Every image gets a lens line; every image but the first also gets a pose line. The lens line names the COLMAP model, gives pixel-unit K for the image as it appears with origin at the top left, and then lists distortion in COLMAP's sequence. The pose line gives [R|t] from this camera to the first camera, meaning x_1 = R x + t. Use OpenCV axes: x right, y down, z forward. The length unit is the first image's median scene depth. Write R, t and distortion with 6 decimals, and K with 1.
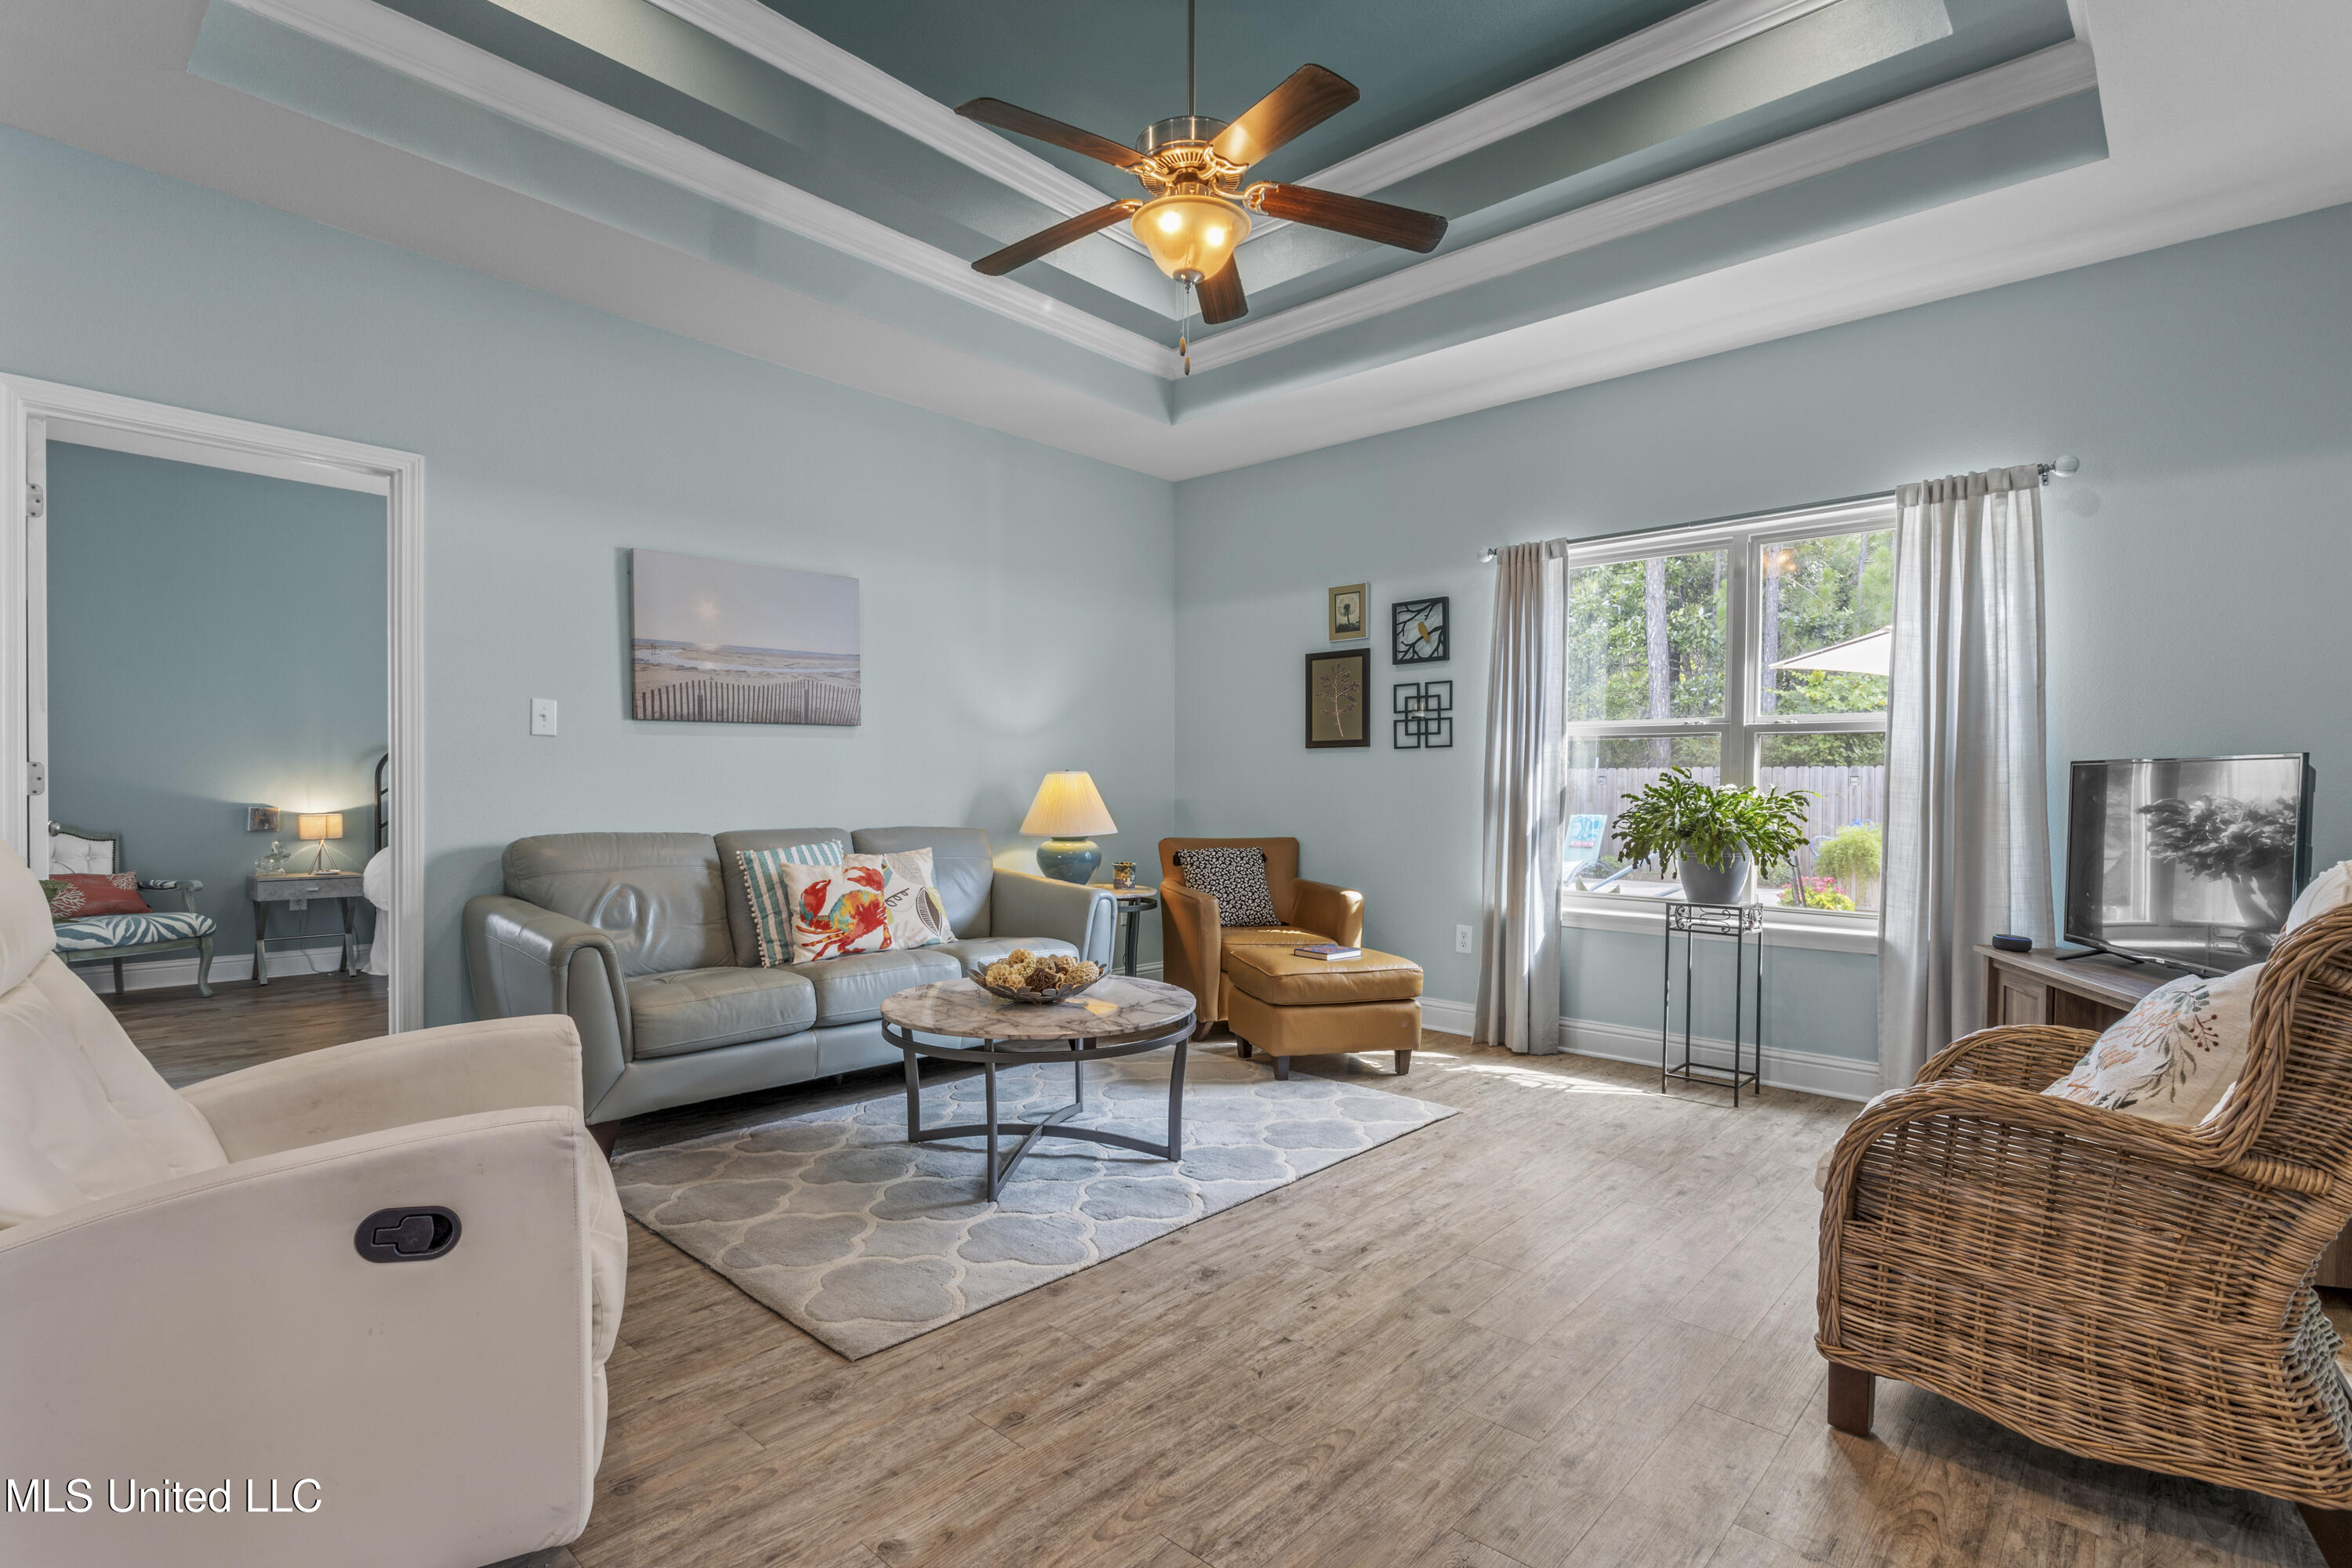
lens RADIAL K [[1118.5, 0, 1180.8], [0, 1118.5, 812.1], [0, 0, 1]] dist [0.004542, -0.000385]
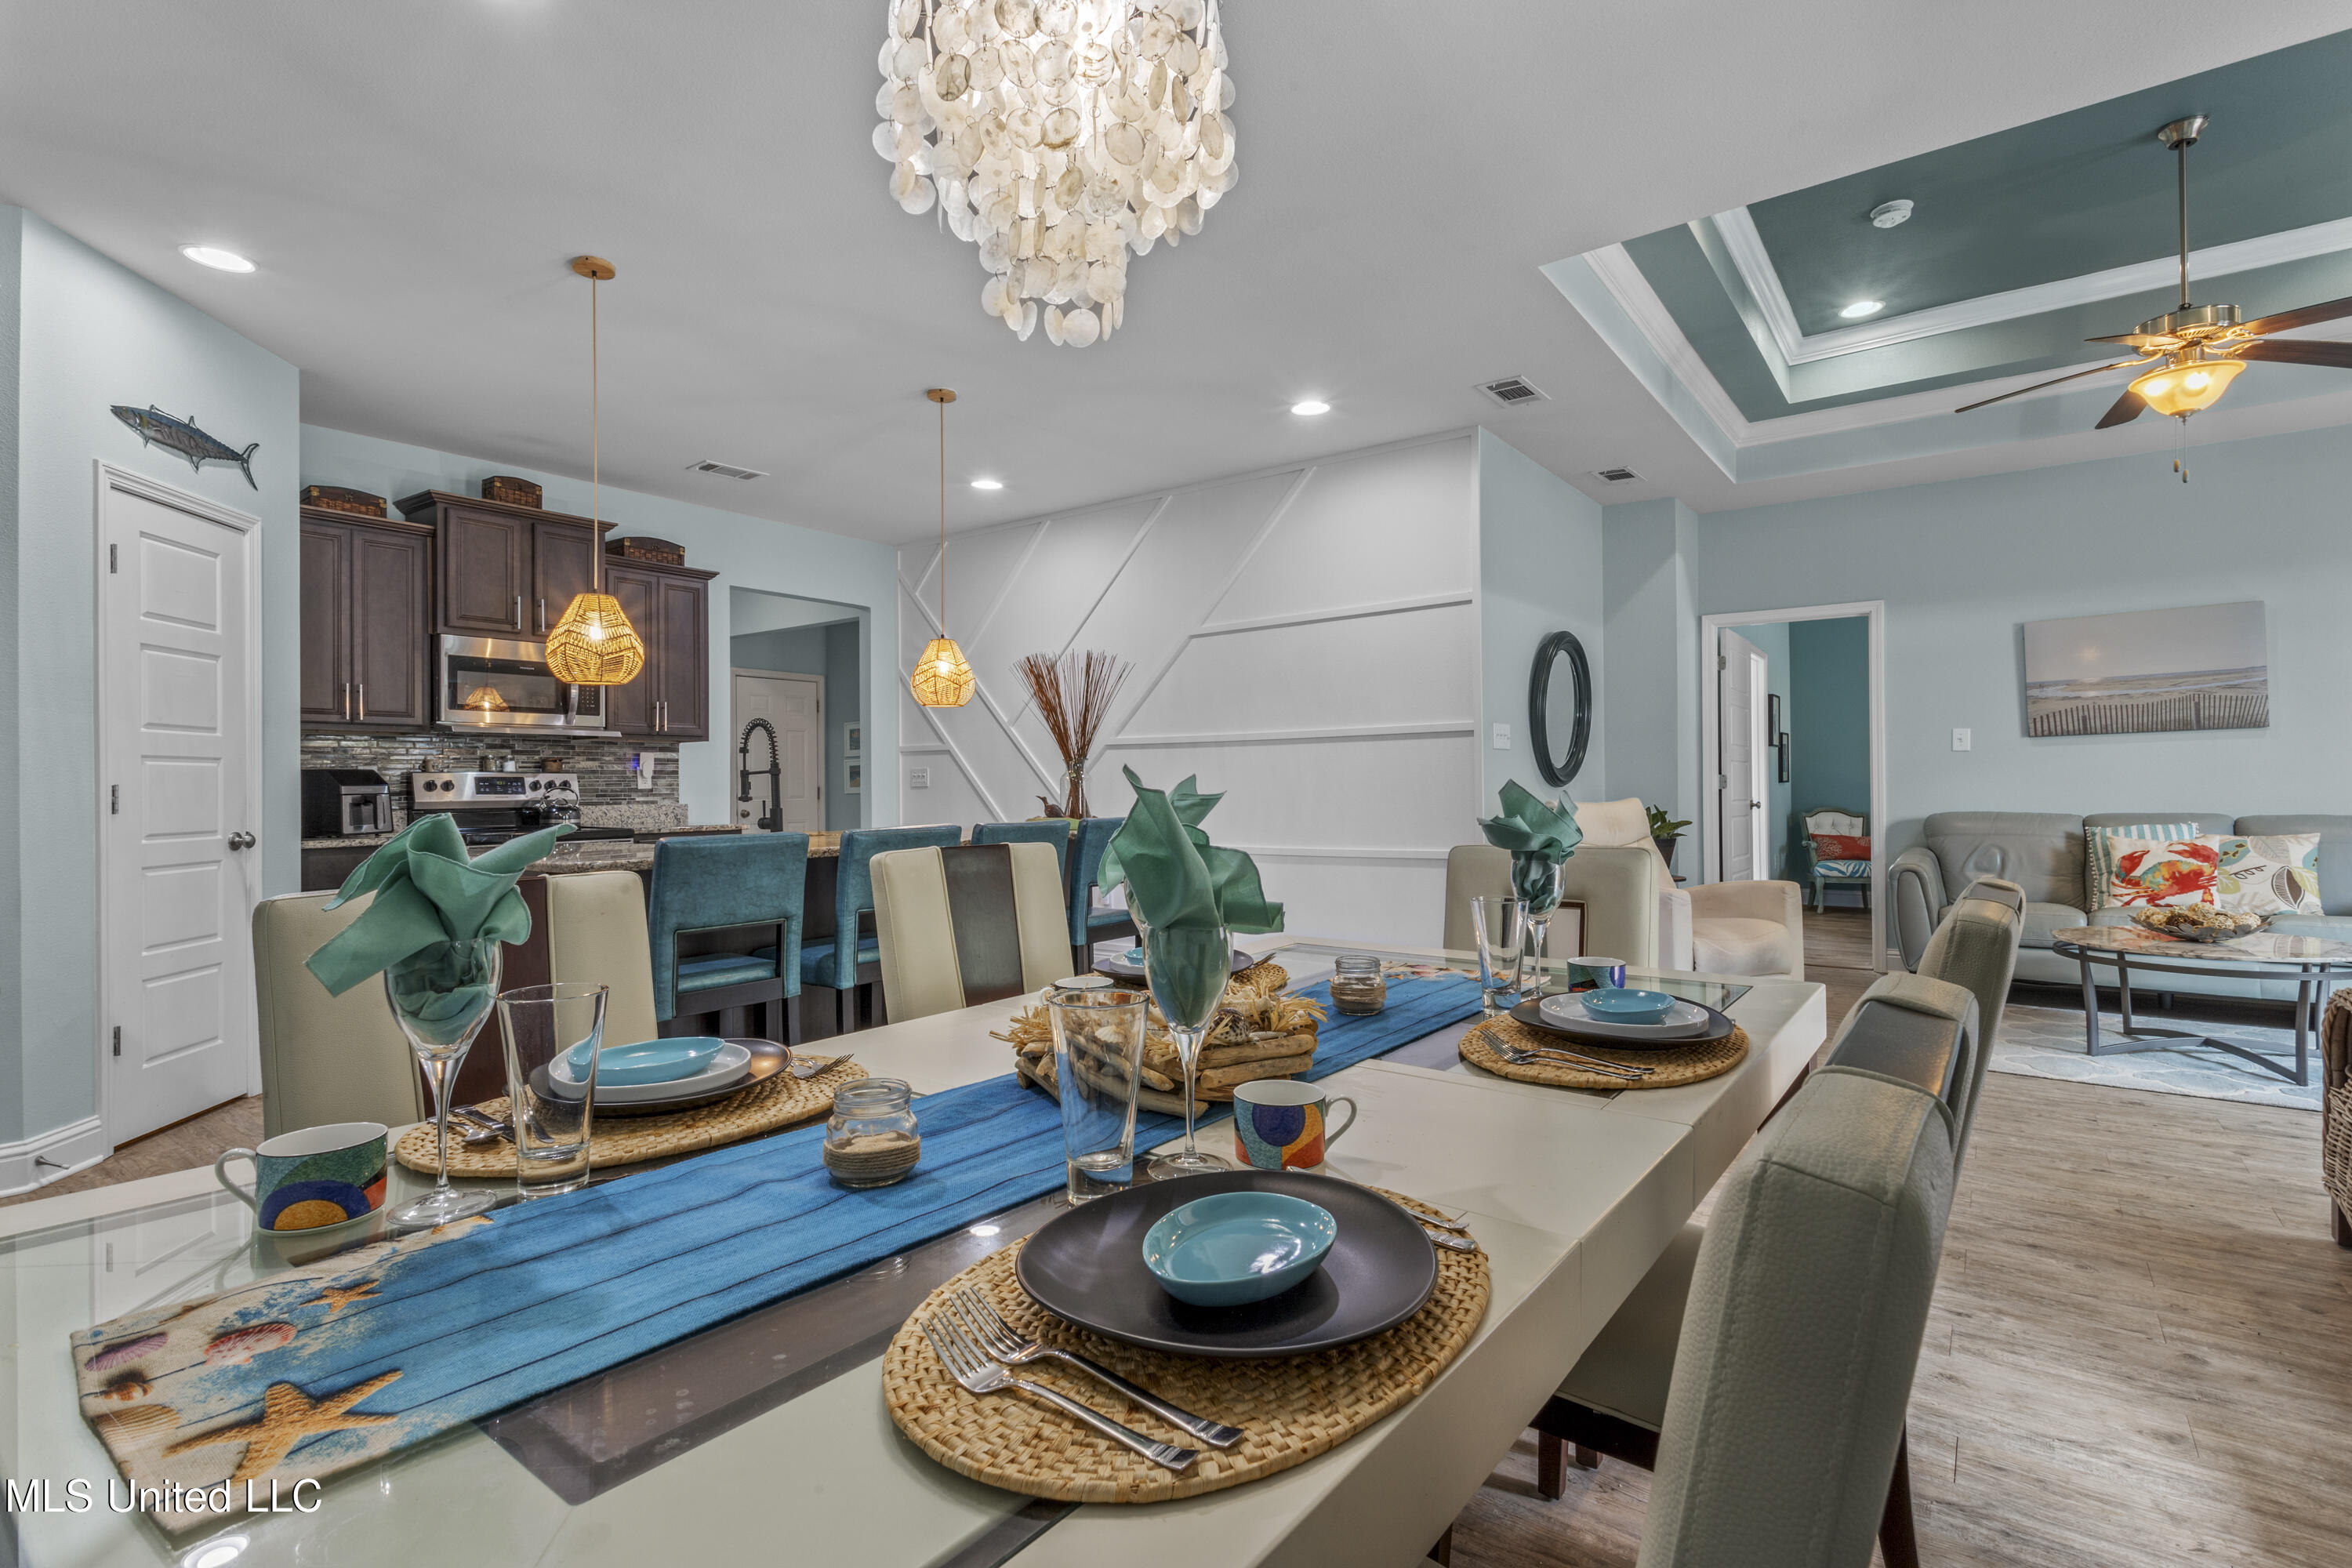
lens RADIAL K [[1118.5, 0, 1172.1], [0, 1118.5, 780.4], [0, 0, 1]] dist [0.004542, -0.000385]
pose [[0.087480, -0.013889, -0.996069, 0.843414], [-0.016257, 0.999750, -0.015368, 0.015770], [0.996034, 0.017537, 0.087232, -0.247877]]
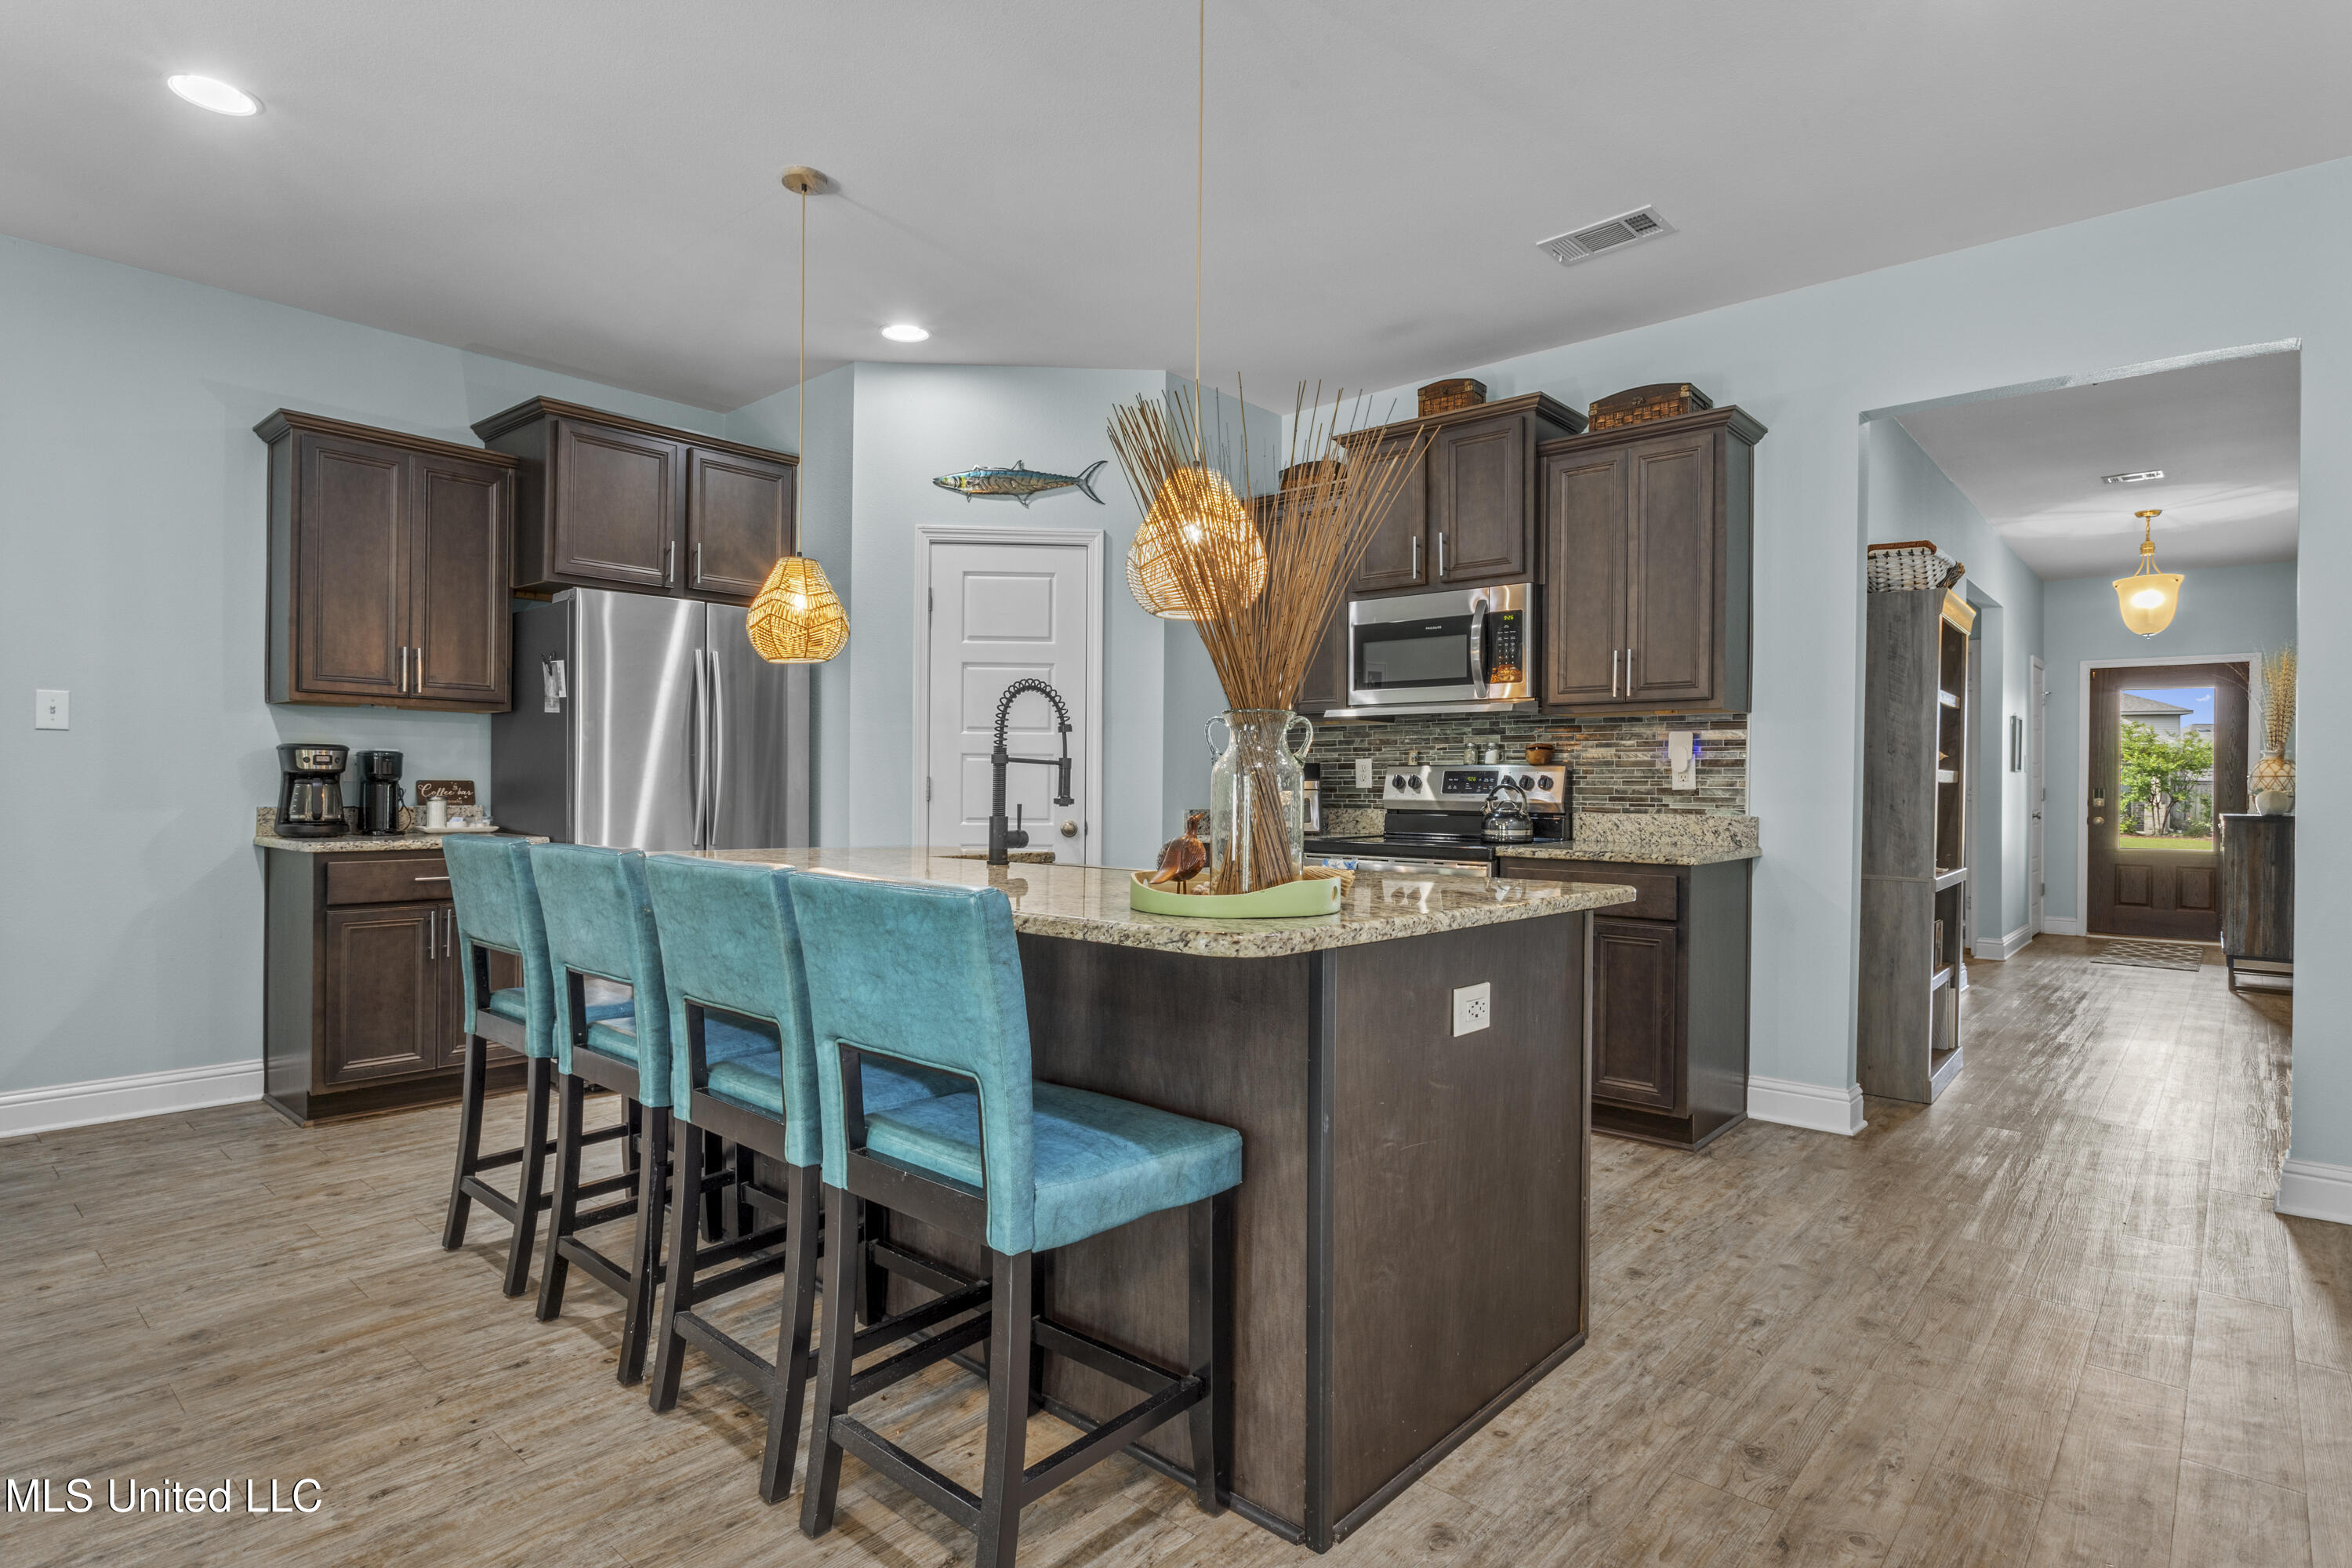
lens RADIAL K [[1201.3, 0, 1176.2], [0, 1201.3, 795.1], [0, 0, 1]] dist [-0.015525, 0.005582]
pose [[-0.999791, -0.017330, -0.010865, -0.260684], [-0.017684, 0.999288, 0.033334, -0.005563], [0.010279, 0.033519, -0.999385, 0.174942]]
